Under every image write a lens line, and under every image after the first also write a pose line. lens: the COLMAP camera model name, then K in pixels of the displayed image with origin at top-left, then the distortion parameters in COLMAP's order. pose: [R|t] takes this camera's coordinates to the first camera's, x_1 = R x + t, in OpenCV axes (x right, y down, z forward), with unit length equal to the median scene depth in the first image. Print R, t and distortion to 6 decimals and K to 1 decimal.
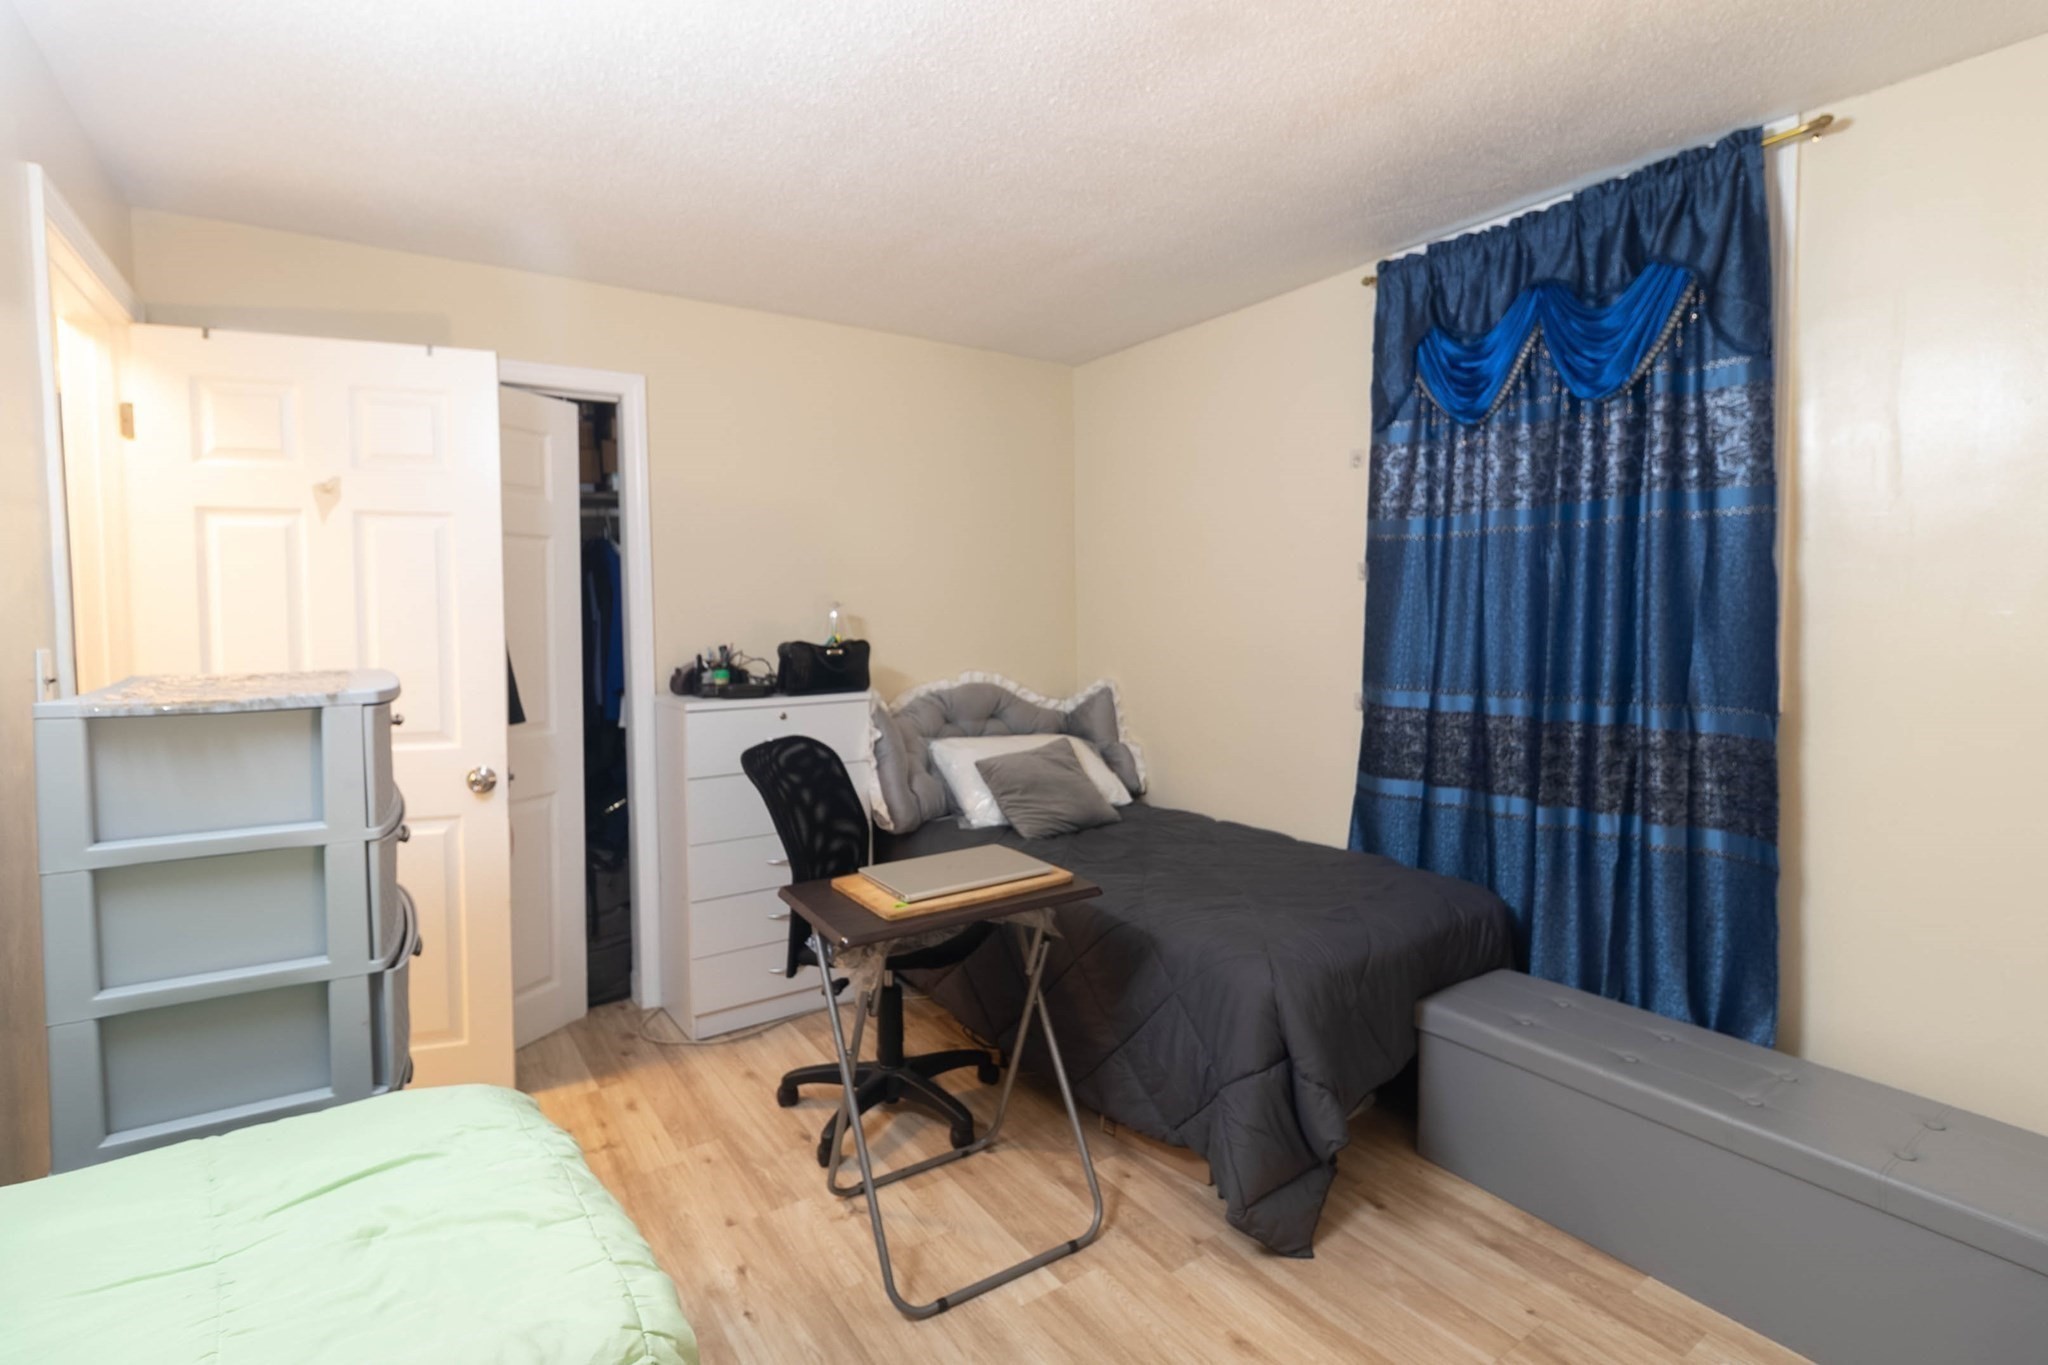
lens RADIAL K [[950.1, 0, 1007.6], [0, 950.1, 682.5], [0, 0, 1]] dist [0.014151, 0.000163]
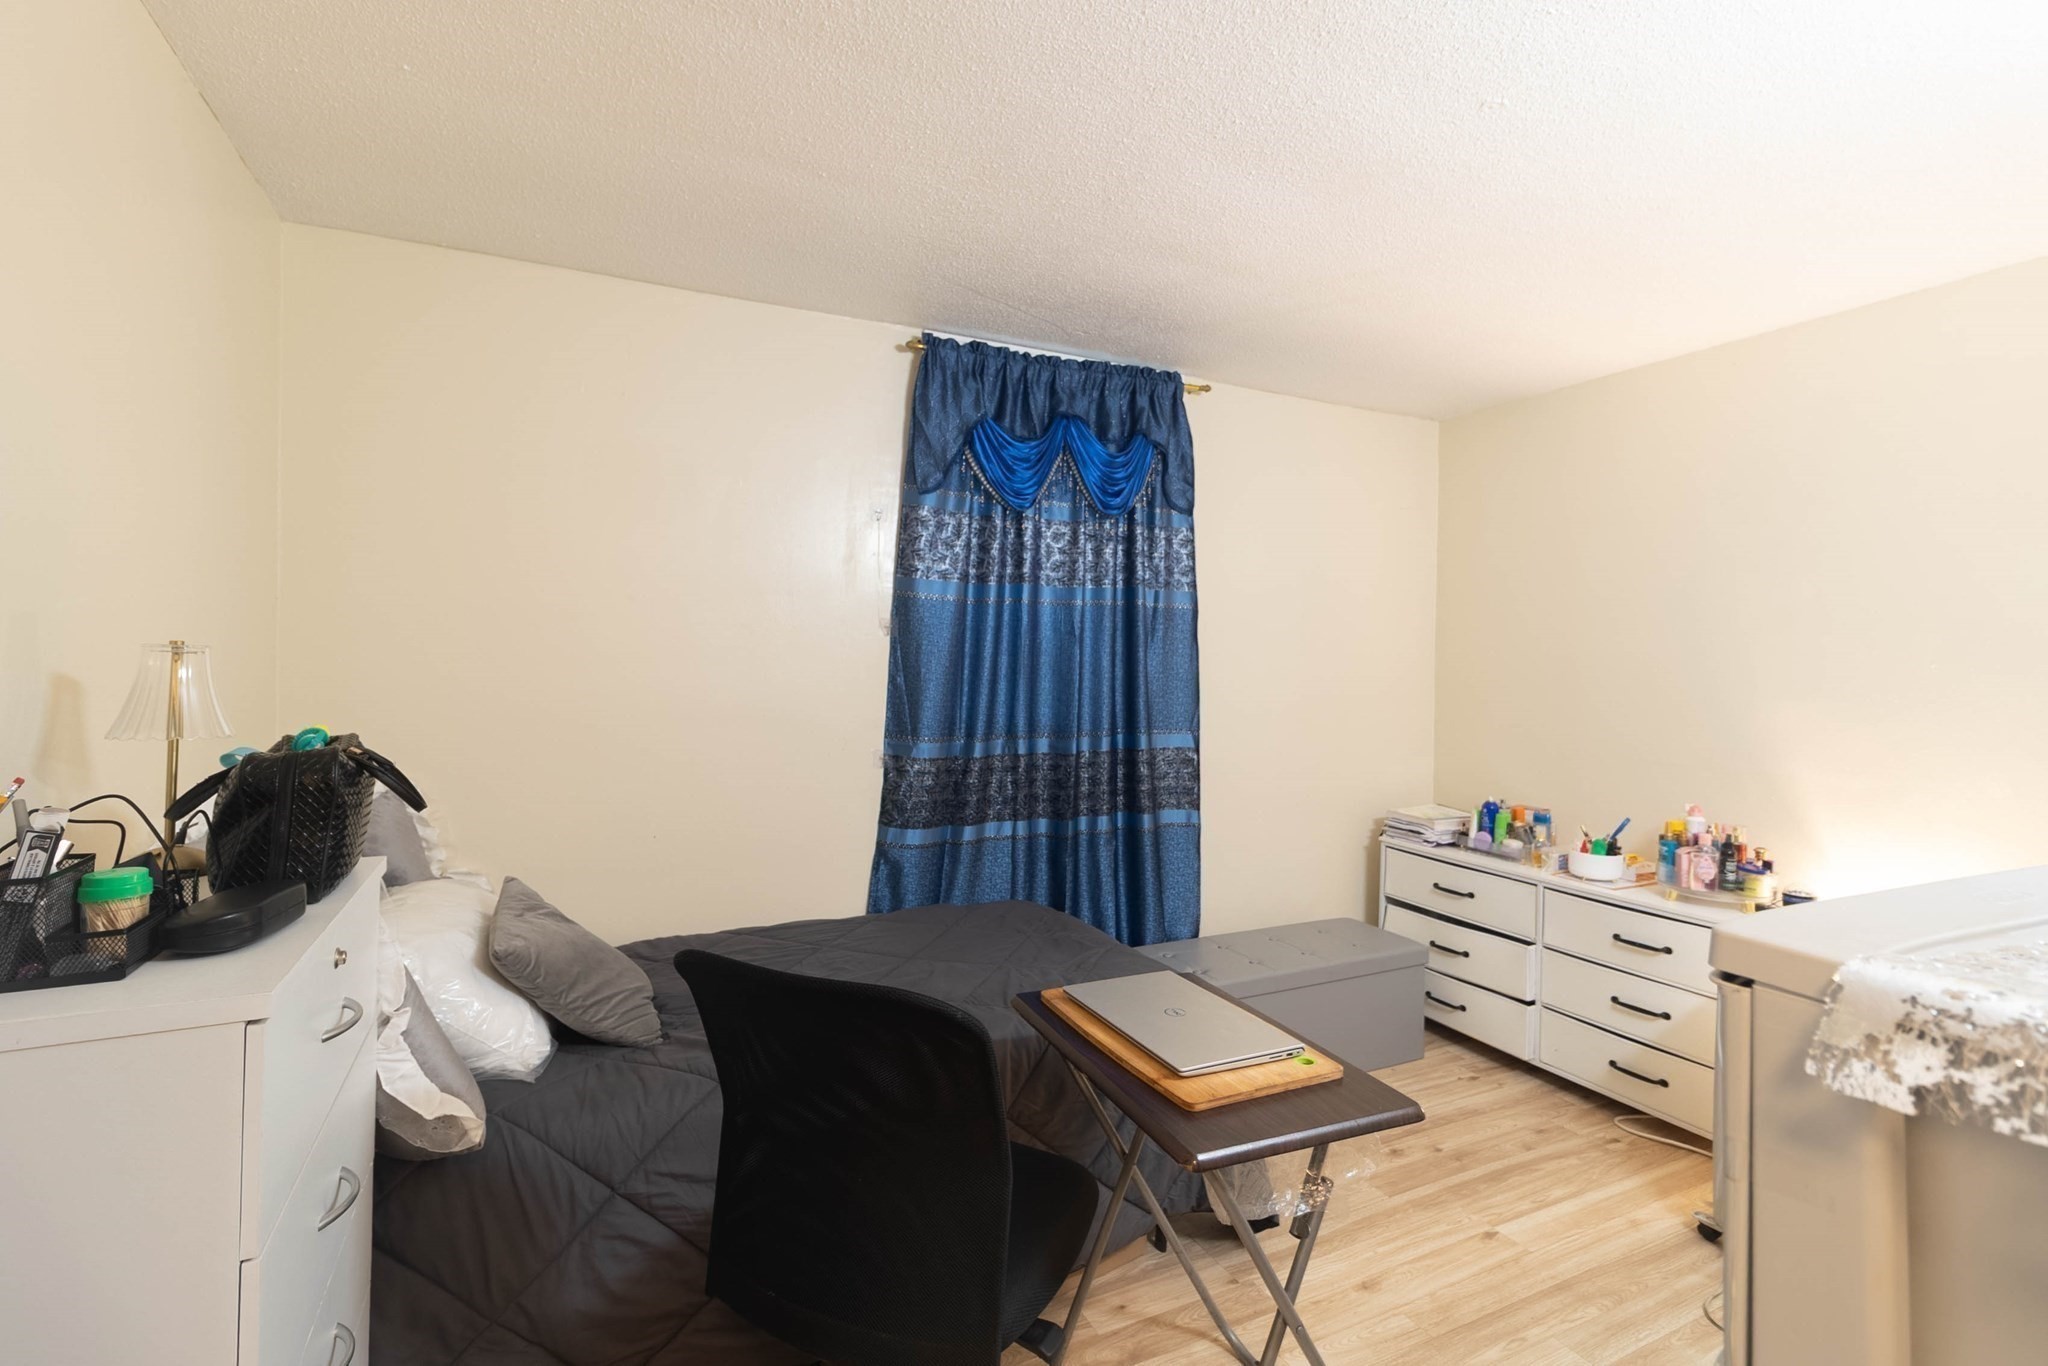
lens RADIAL K [[950.1, 0, 1026.9], [0, 950.1, 673.6], [0, 0, 1]] dist [0.014151, 0.000163]
pose [[0.141349, -0.014106, 0.989859, -0.652272], [0.065940, 0.997812, 0.004803, -0.069017], [-0.987761, 0.064593, 0.141969, 0.794516]]
